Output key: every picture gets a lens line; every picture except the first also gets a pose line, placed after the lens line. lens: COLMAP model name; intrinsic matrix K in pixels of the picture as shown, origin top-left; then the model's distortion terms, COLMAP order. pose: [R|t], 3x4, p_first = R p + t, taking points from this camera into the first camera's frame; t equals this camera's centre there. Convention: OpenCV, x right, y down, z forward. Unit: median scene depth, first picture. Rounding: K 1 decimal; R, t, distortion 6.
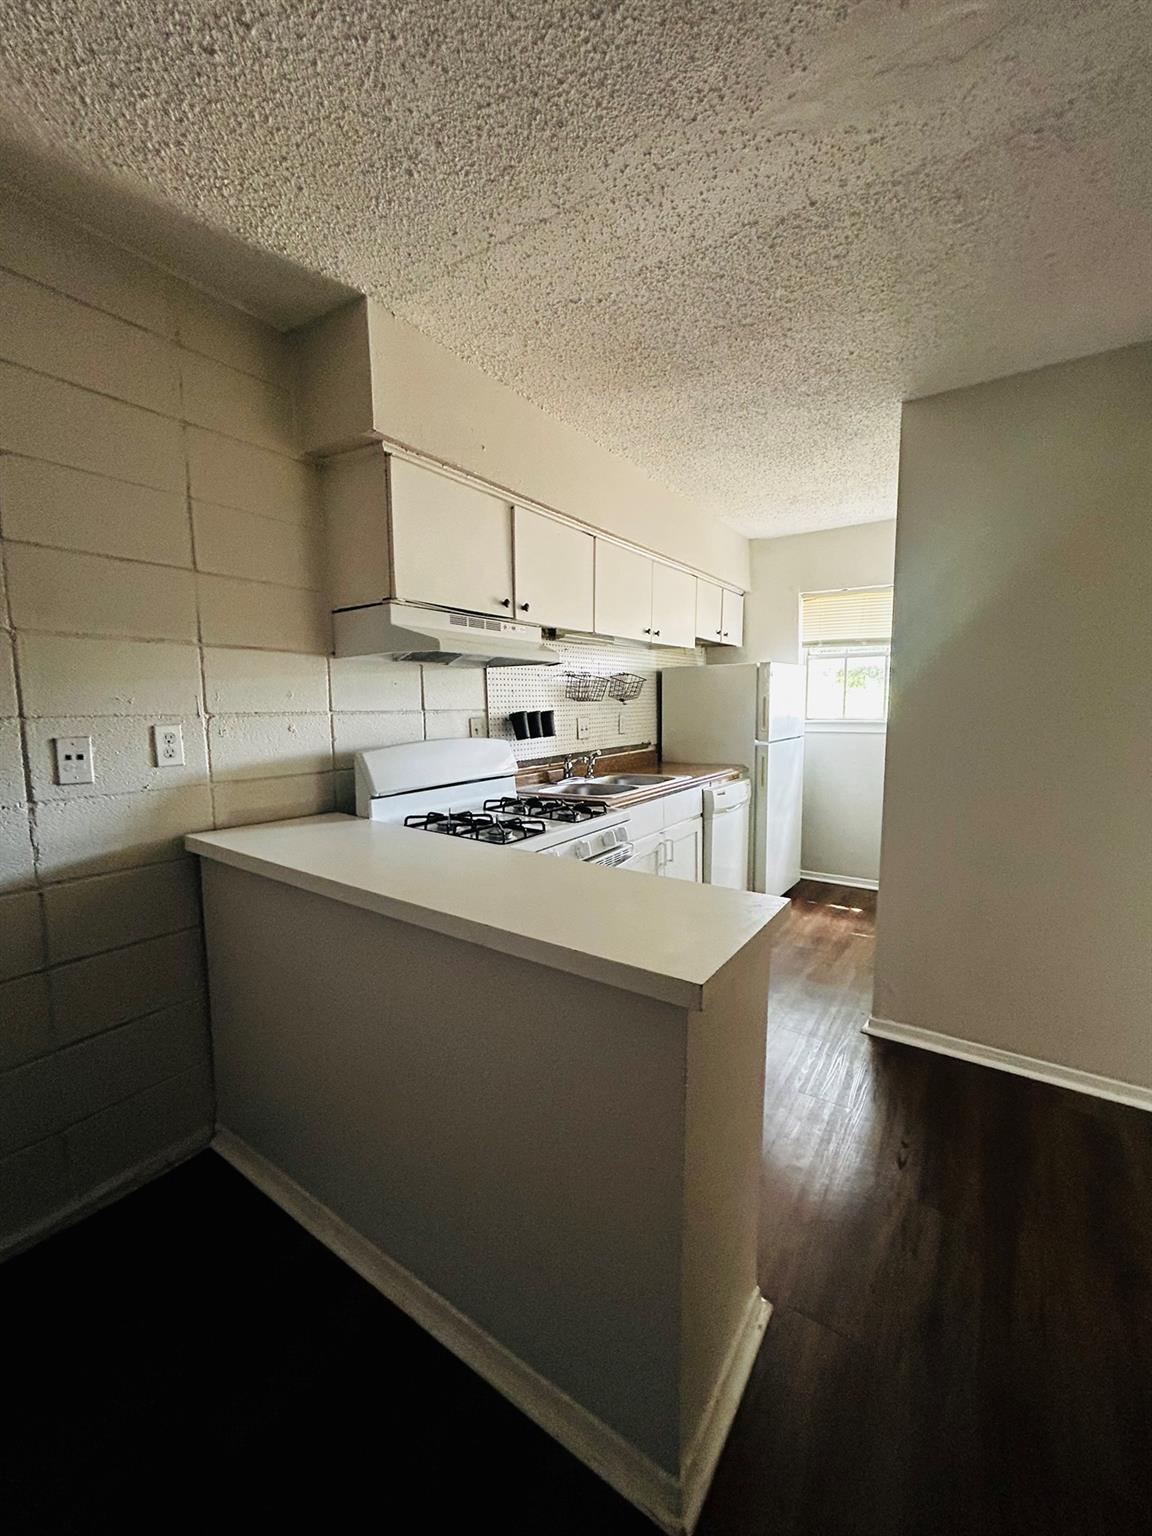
lens RADIAL K [[609.1, 0, 576.0], [0, 609.1, 768.0], [0, 0, 1]] dist [-0.009451, 0.000053]
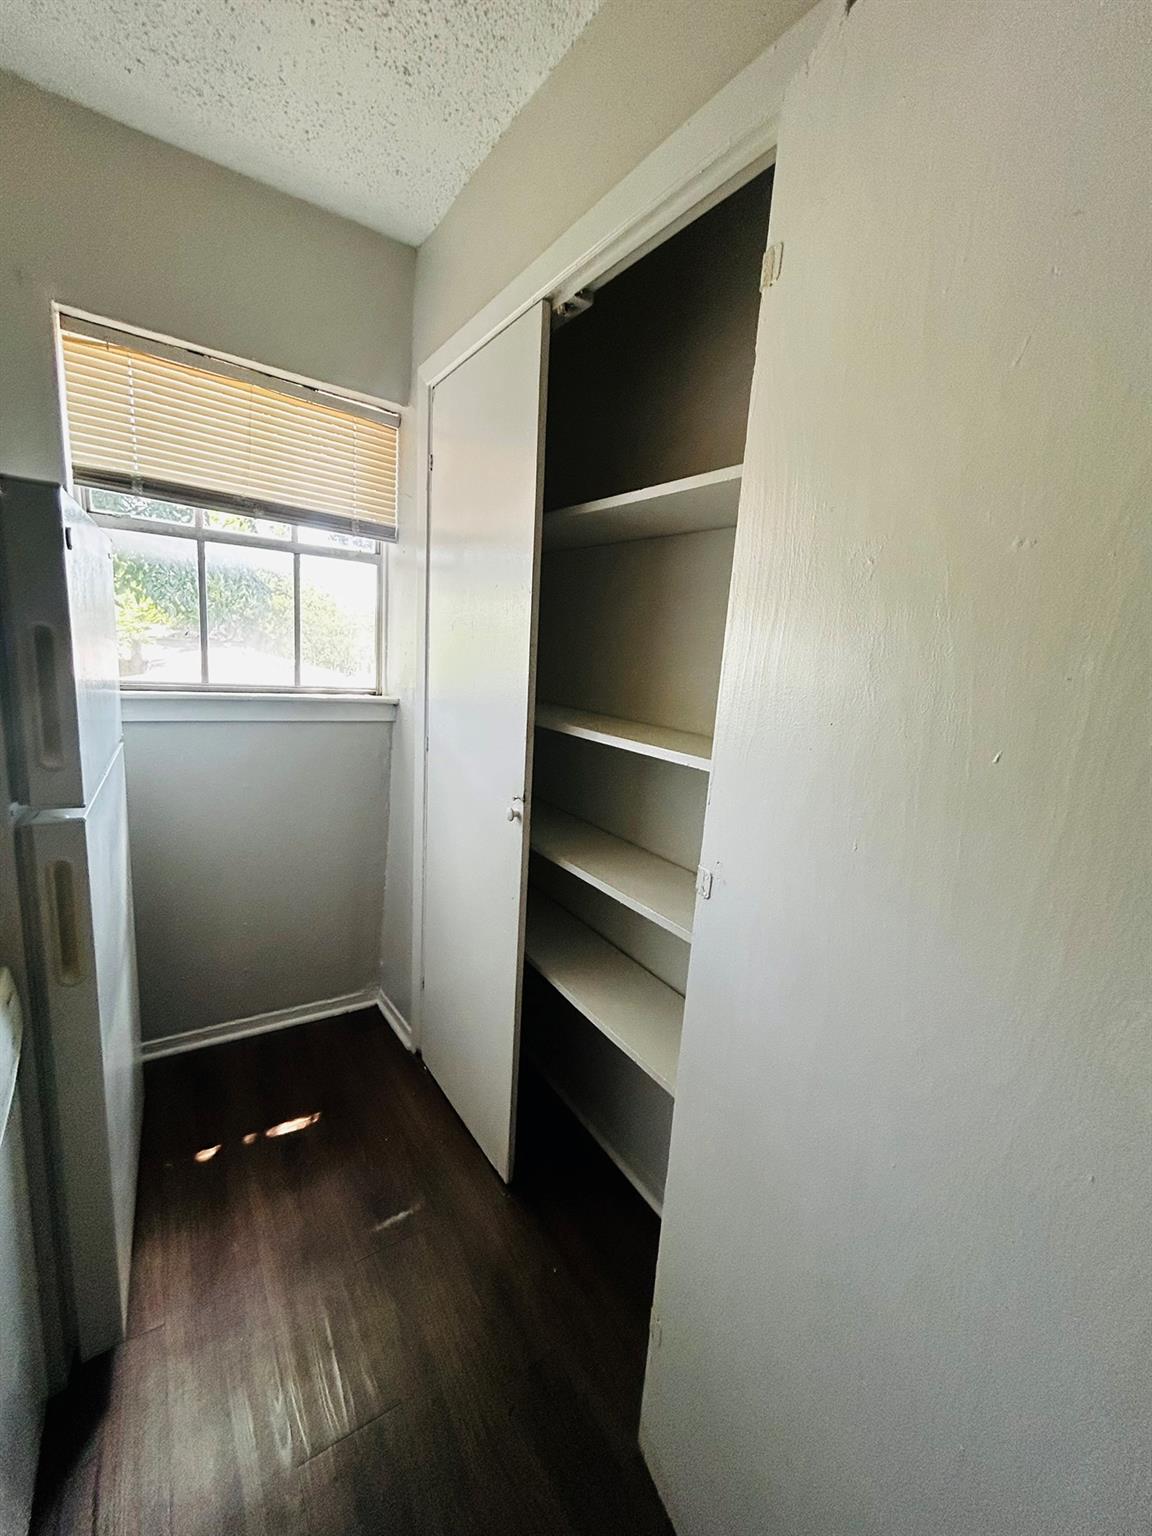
lens RADIAL K [[609.1, 0, 576.0], [0, 609.1, 768.0], [0, 0, 1]] dist [-0.009451, 0.000053]
pose [[0.358447, -0.123931, 0.925287, 0.178980], [0.024485, 0.992056, 0.123389, -0.095395], [-0.933229, -0.021572, 0.358634, 0.809502]]
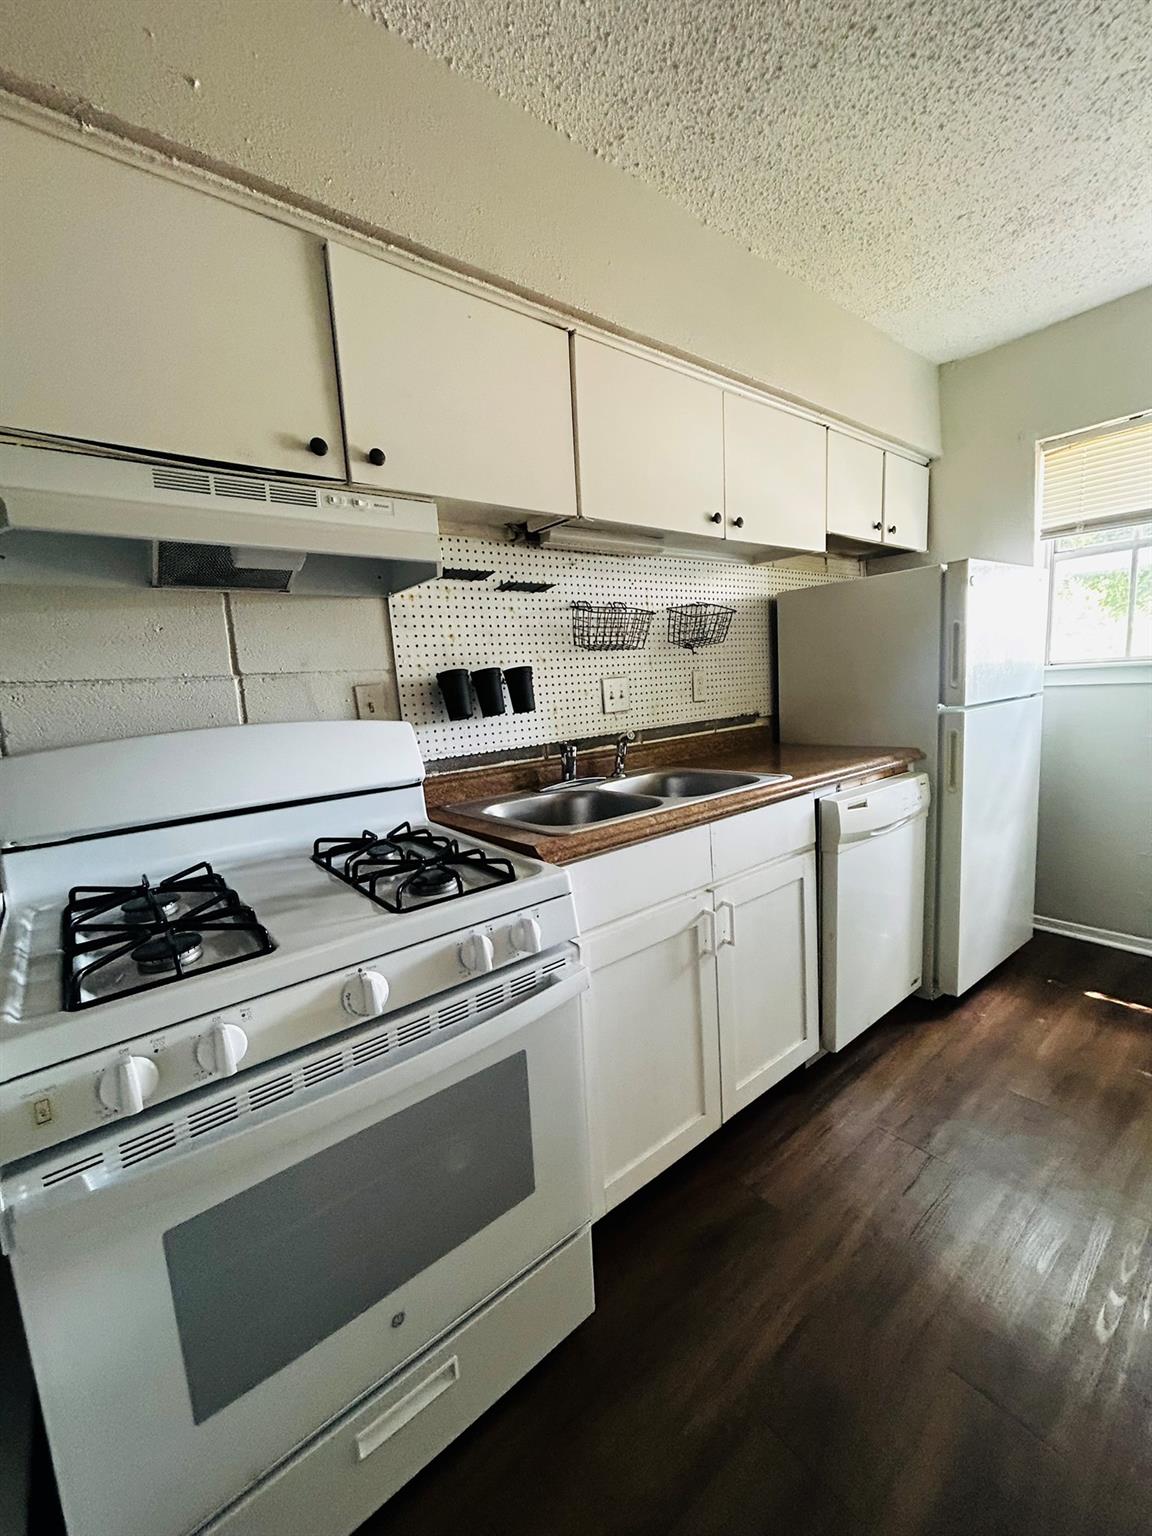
lens RADIAL K [[609.1, 0, 576.0], [0, 609.1, 768.0], [0, 0, 1]] dist [-0.009451, 0.000053]
pose [[0.952760, -0.004988, -0.303684, 0.166616], [0.018940, 0.998895, 0.043013, -0.019797], [0.303133, -0.046733, 0.951802, 0.415801]]
